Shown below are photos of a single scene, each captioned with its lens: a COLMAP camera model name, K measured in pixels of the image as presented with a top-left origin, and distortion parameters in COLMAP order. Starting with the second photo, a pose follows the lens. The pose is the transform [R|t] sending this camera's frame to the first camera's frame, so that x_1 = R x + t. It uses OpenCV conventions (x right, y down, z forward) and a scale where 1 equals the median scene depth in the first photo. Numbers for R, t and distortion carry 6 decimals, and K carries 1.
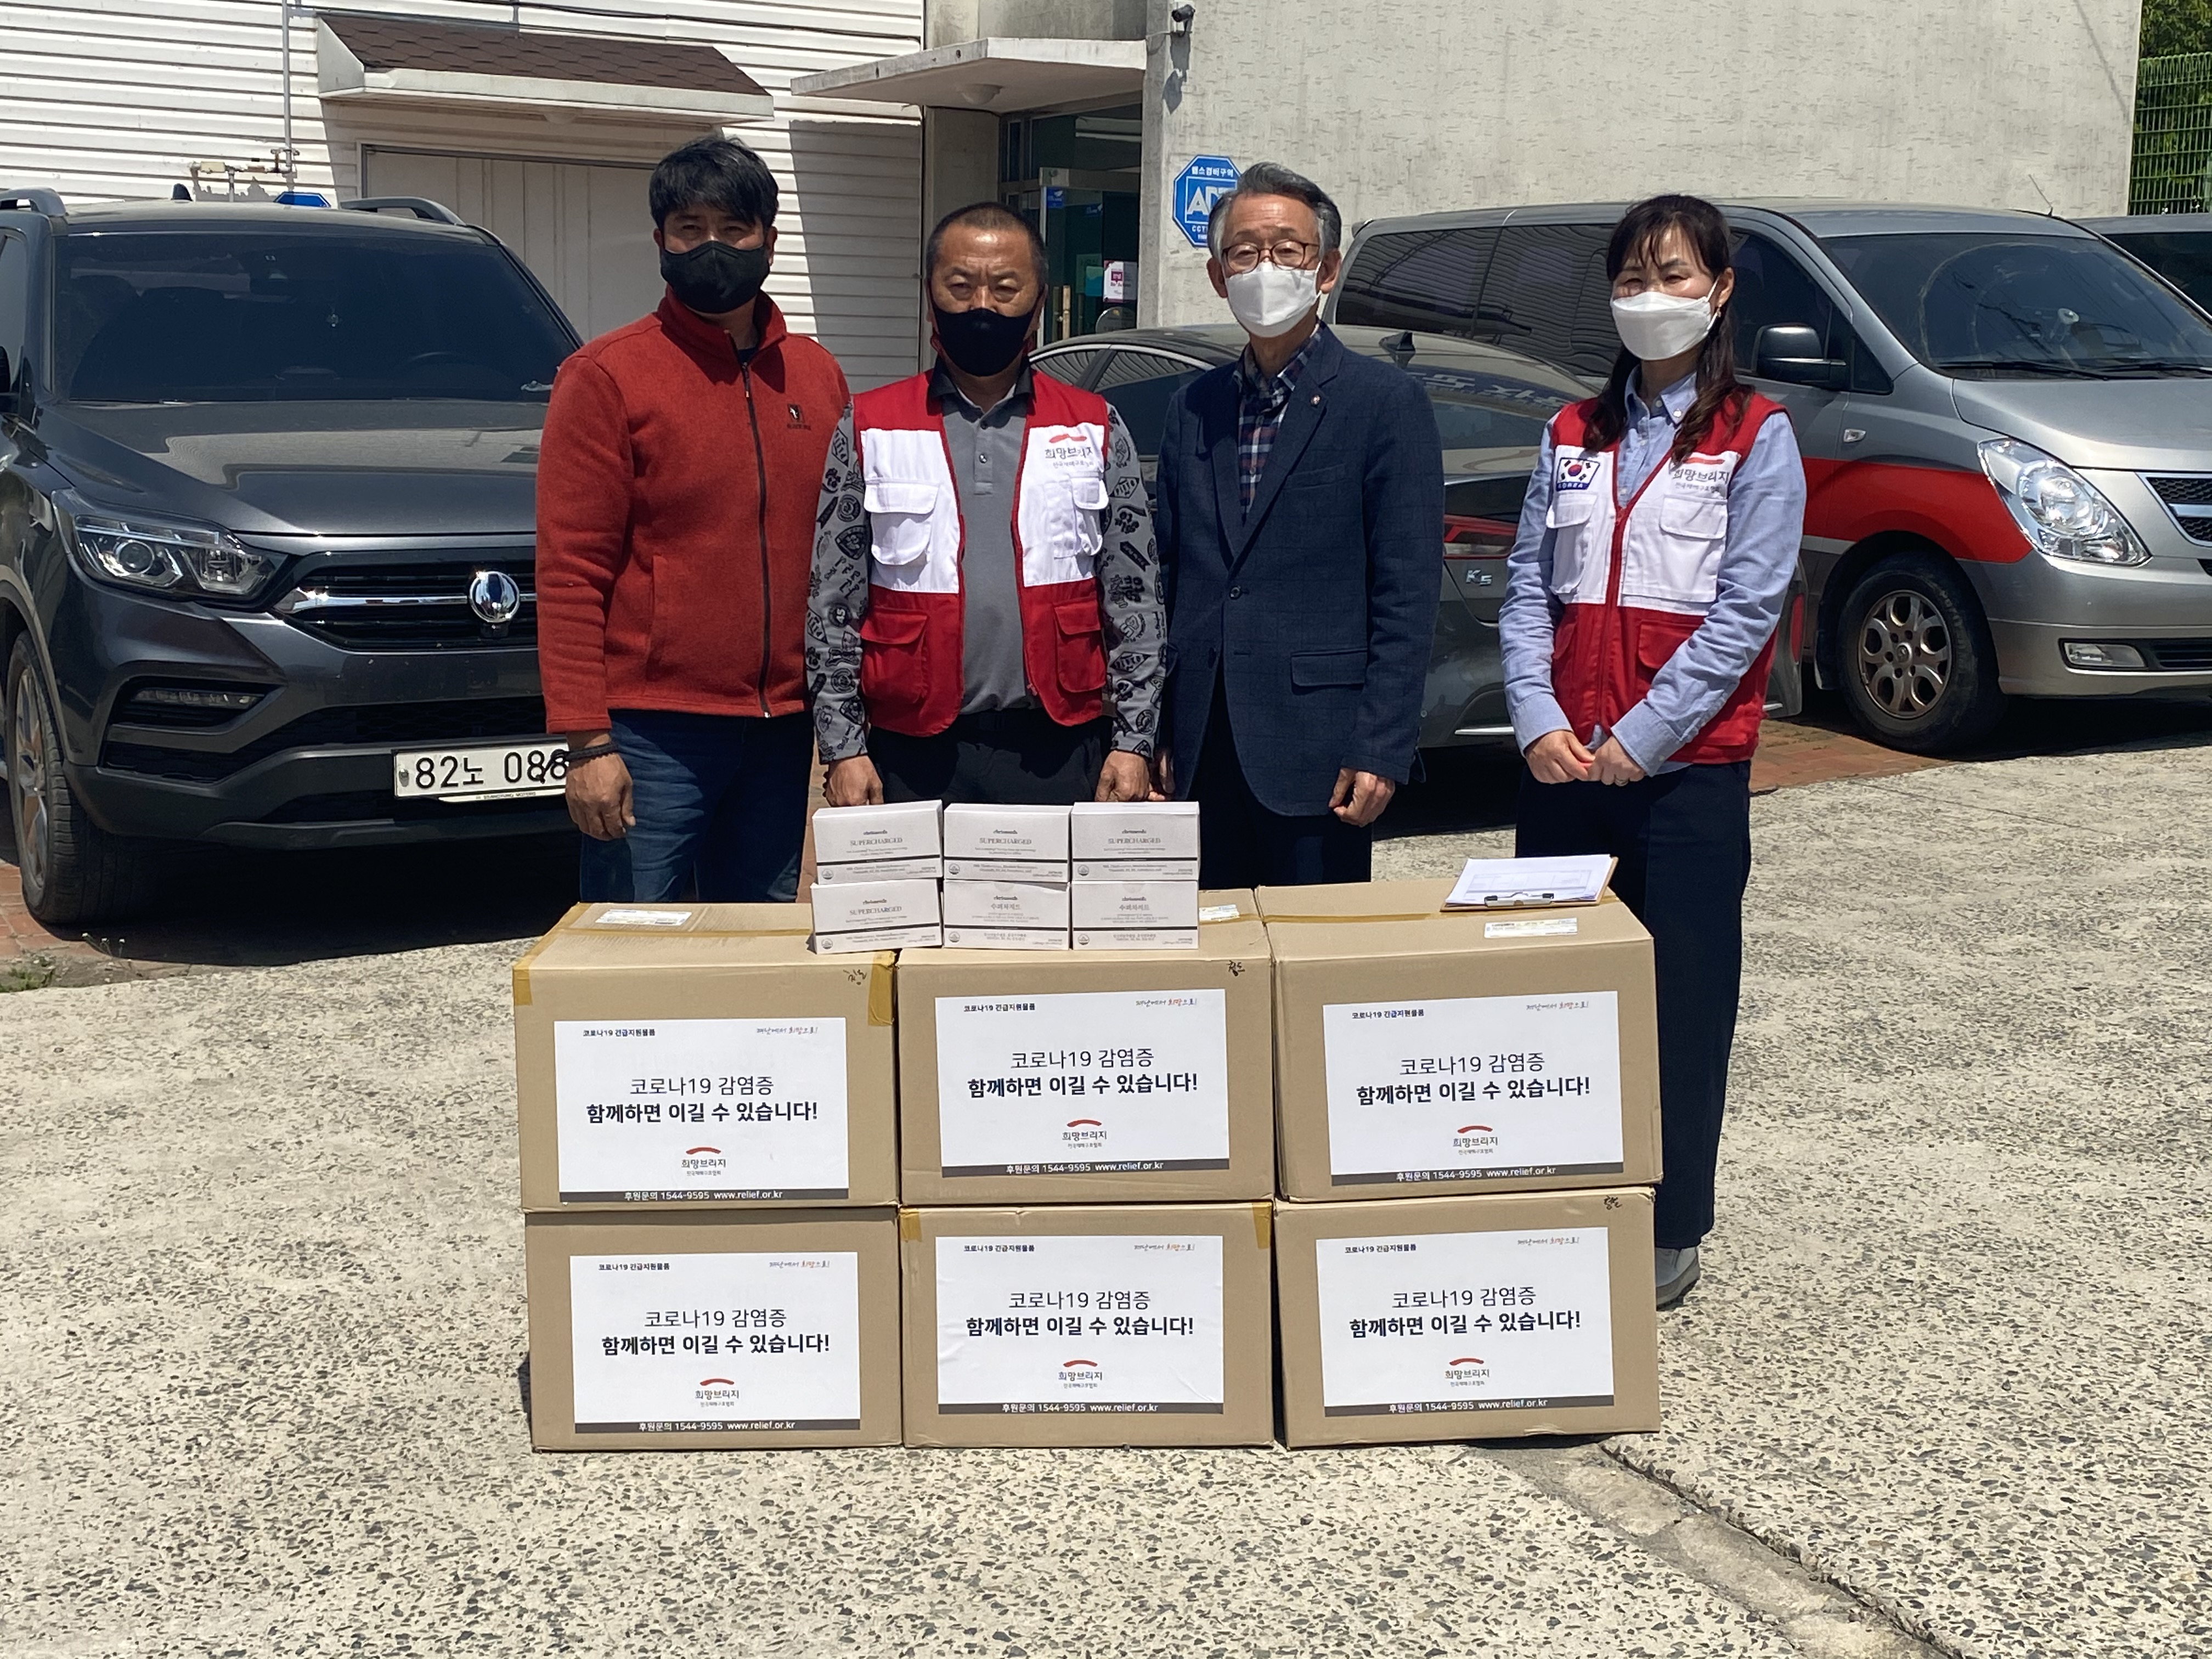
lens RADIAL K [[2912.9, 0, 1110.7], [0, 2912.9, 824.2], [0, 0, 1]] dist [0.037727, 0.000000]
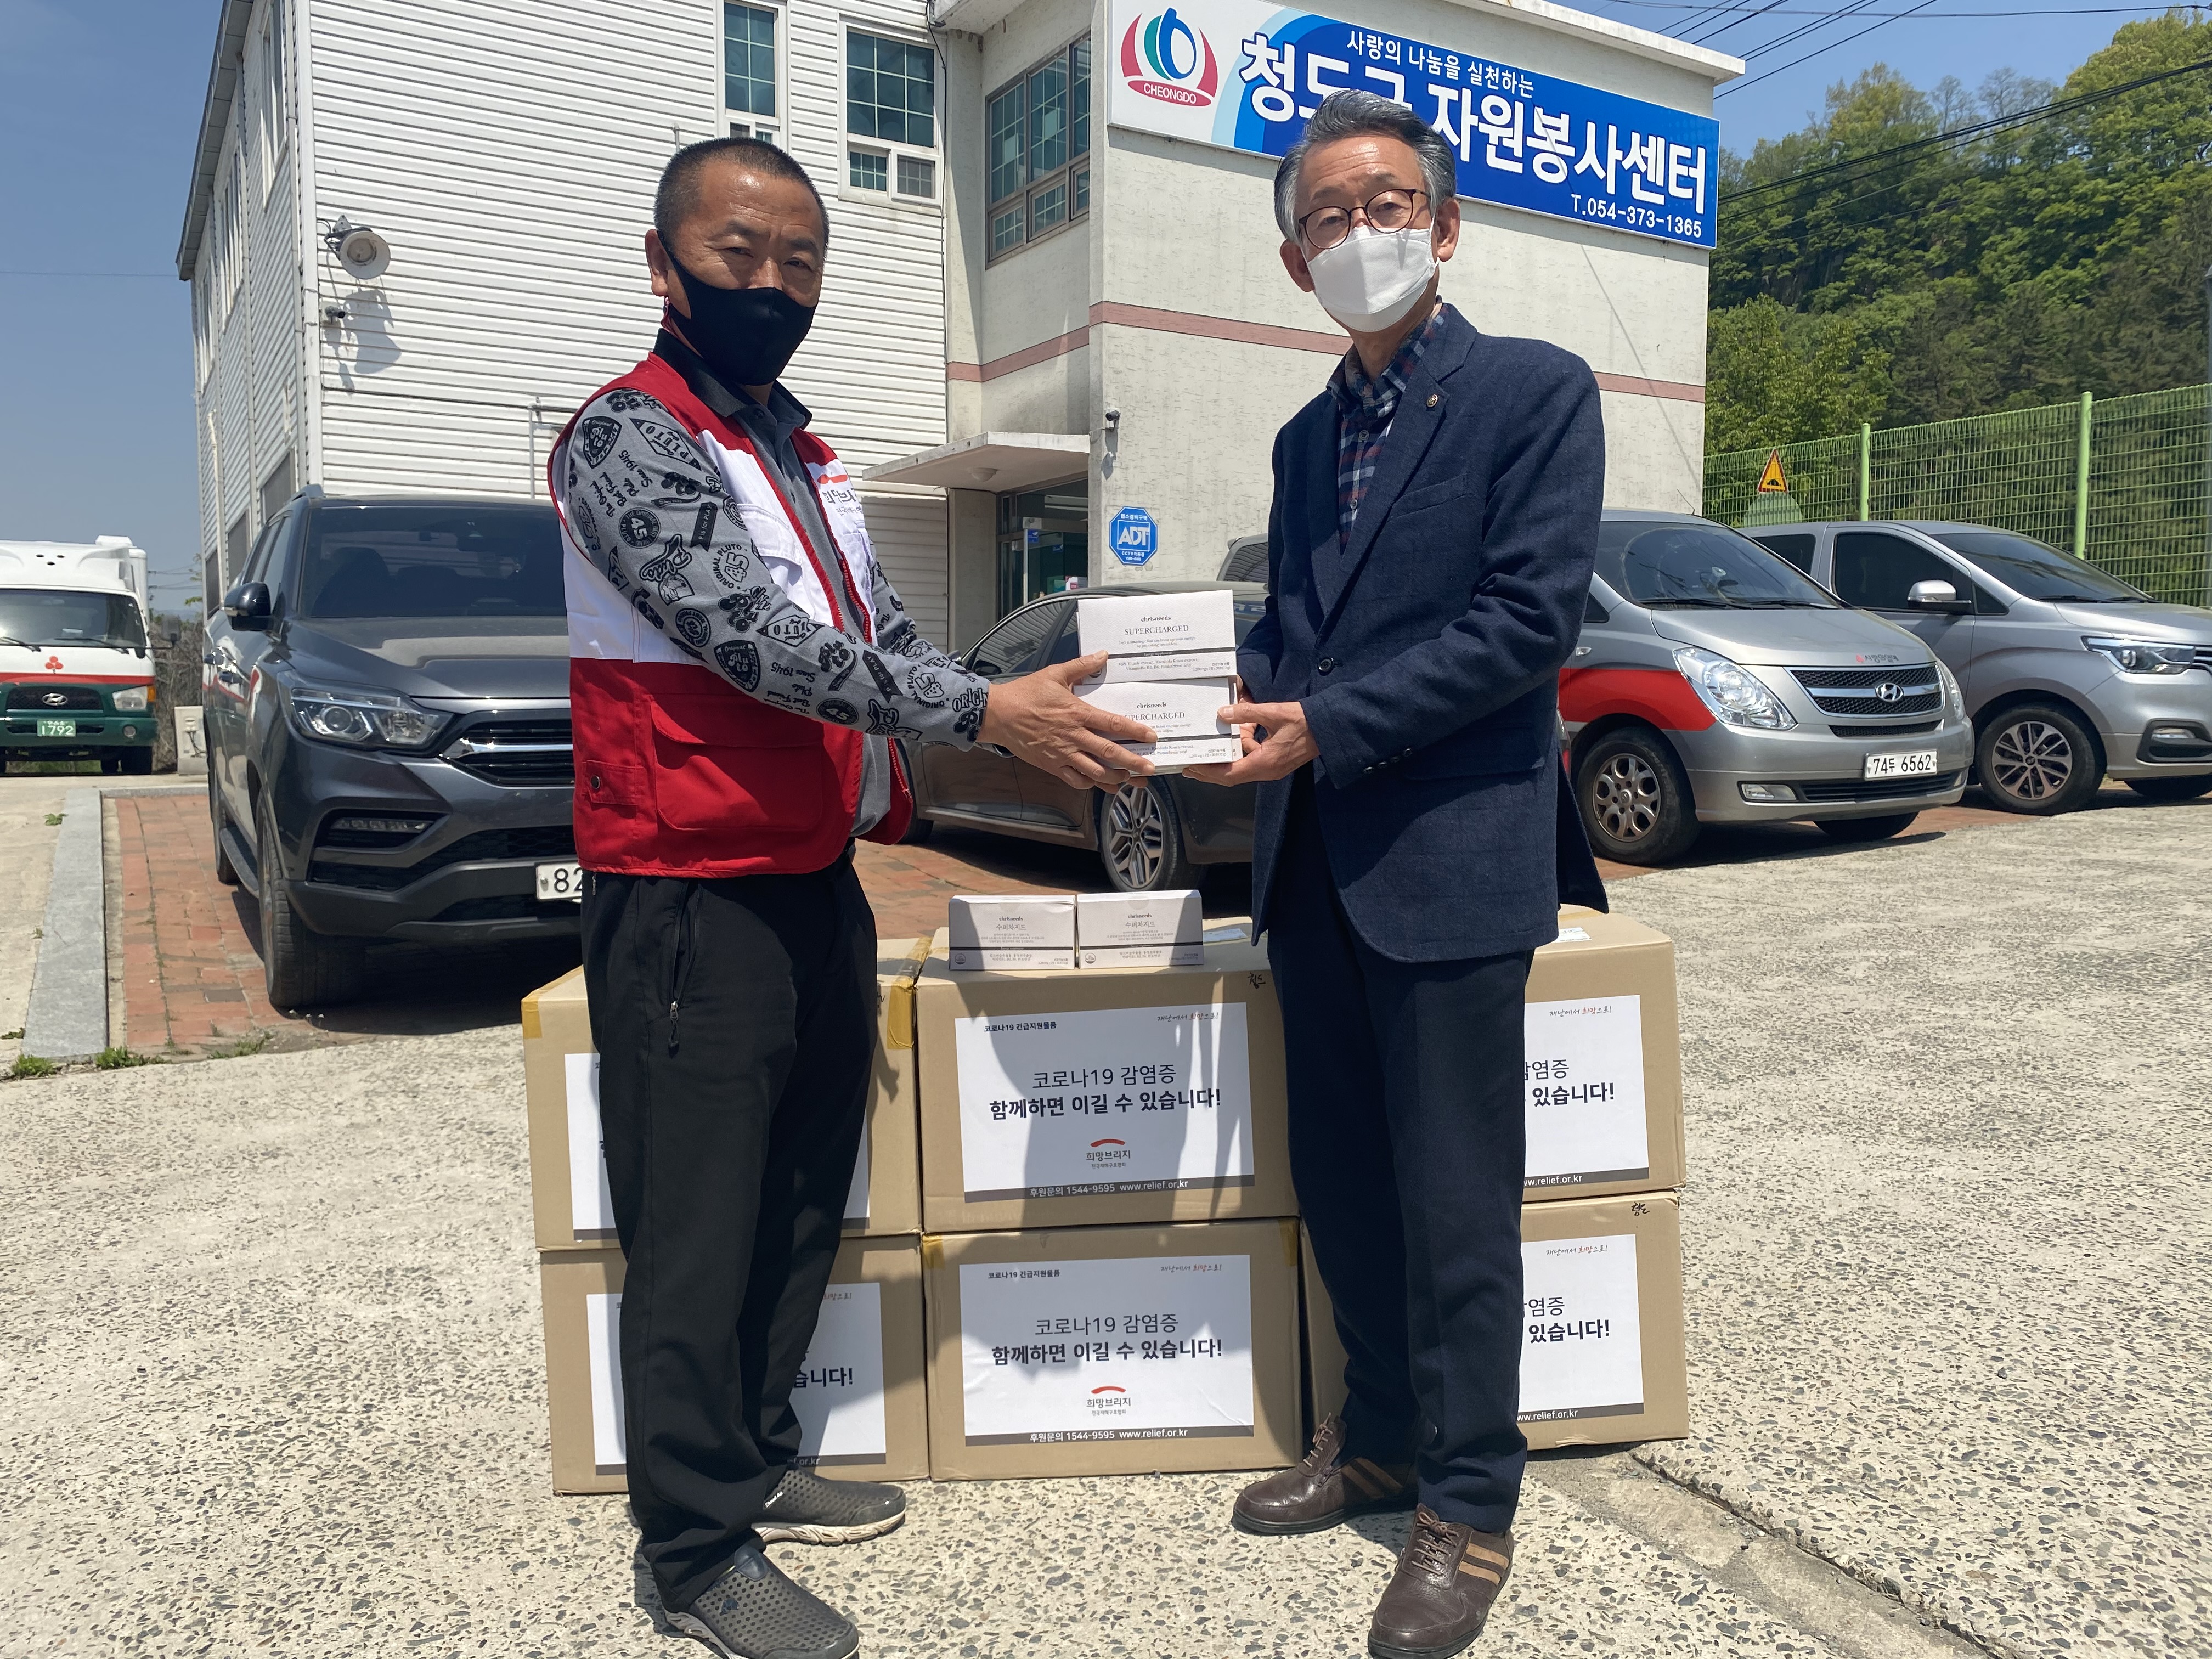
lens RADIAL K [[1722.1, 0, 1133.2], [0, 1722.1, 830.1], [0, 0, 1]] dist [-0.003351, 0.017389]
pose [[0.998996, -0.021122, 0.039500, -0.014873], [0.023983, 0.997013, -0.073421, 0.027635], [-0.037831, 0.074294, 0.996519, 0.284911]]
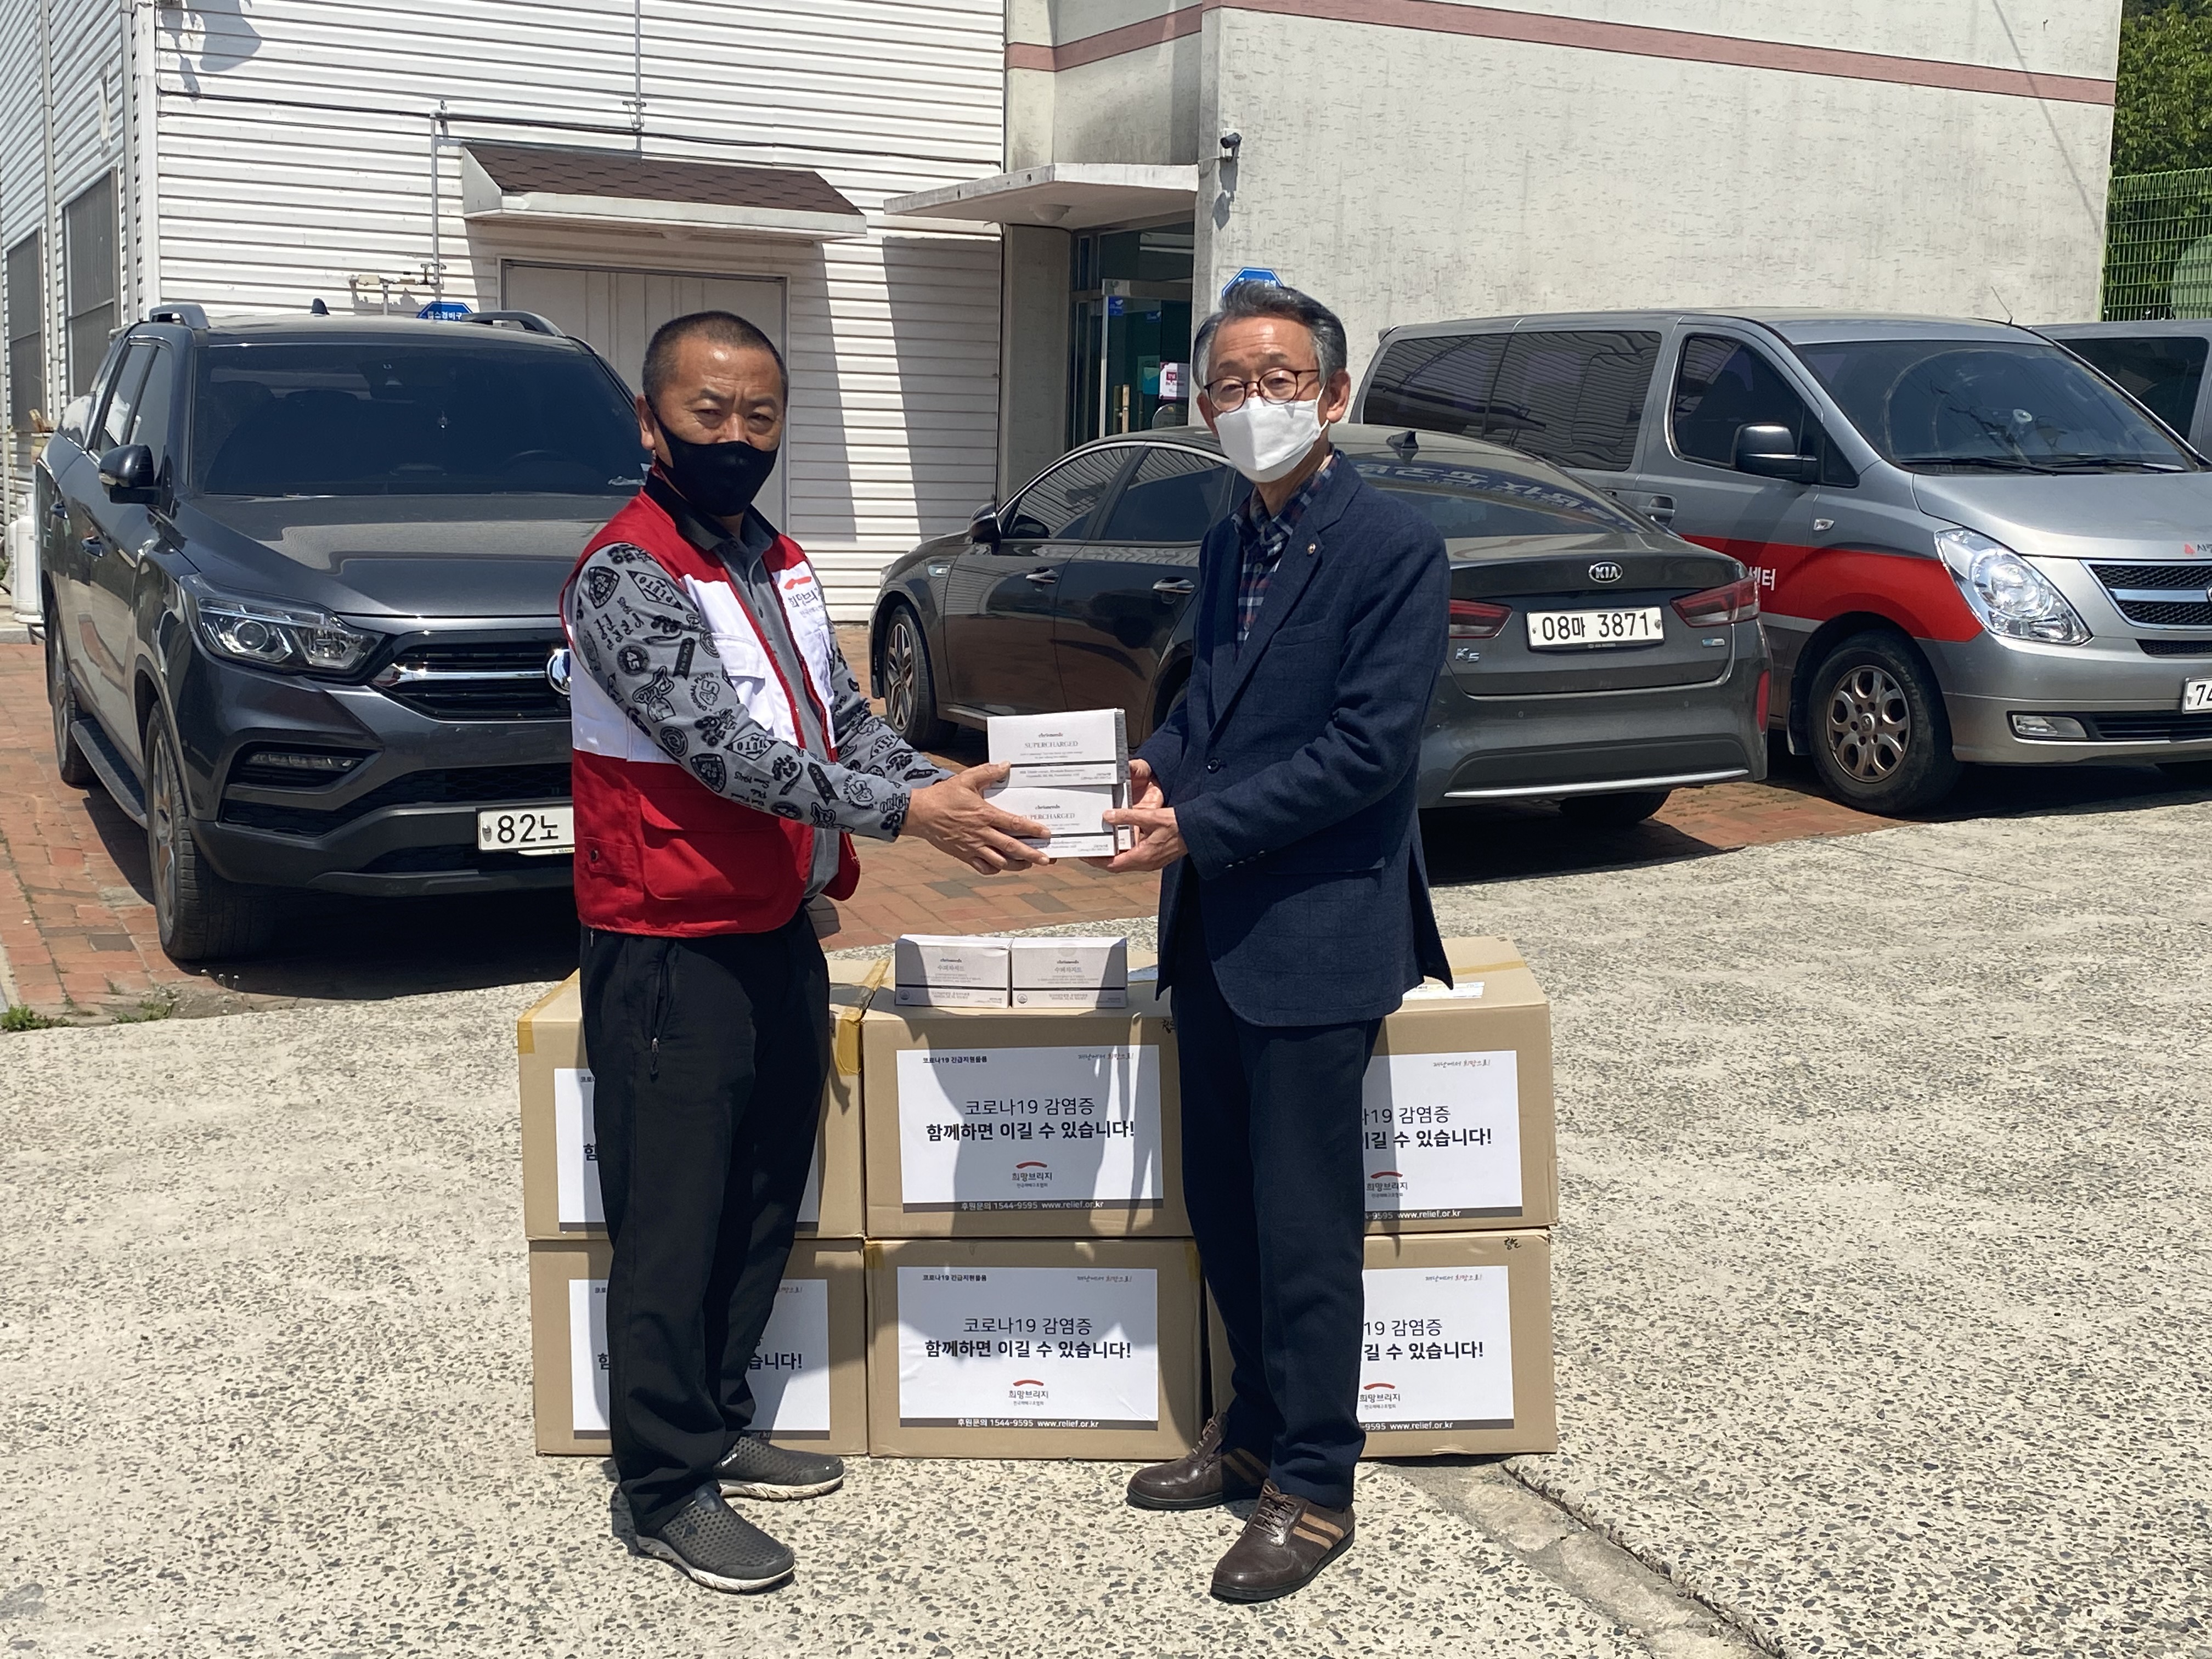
lens RADIAL K [[2614.6, 0, 1098.2], [0, 2614.6, 844.7], [0, 0, 1]] dist [0.033359, 0.000000]
pose [[0.999280, 0.006879, -0.037321, 0.036384], [-0.007106, 0.999957, -0.005958, -0.008896], [0.037279, 0.006219, 0.999286, 0.008190]]
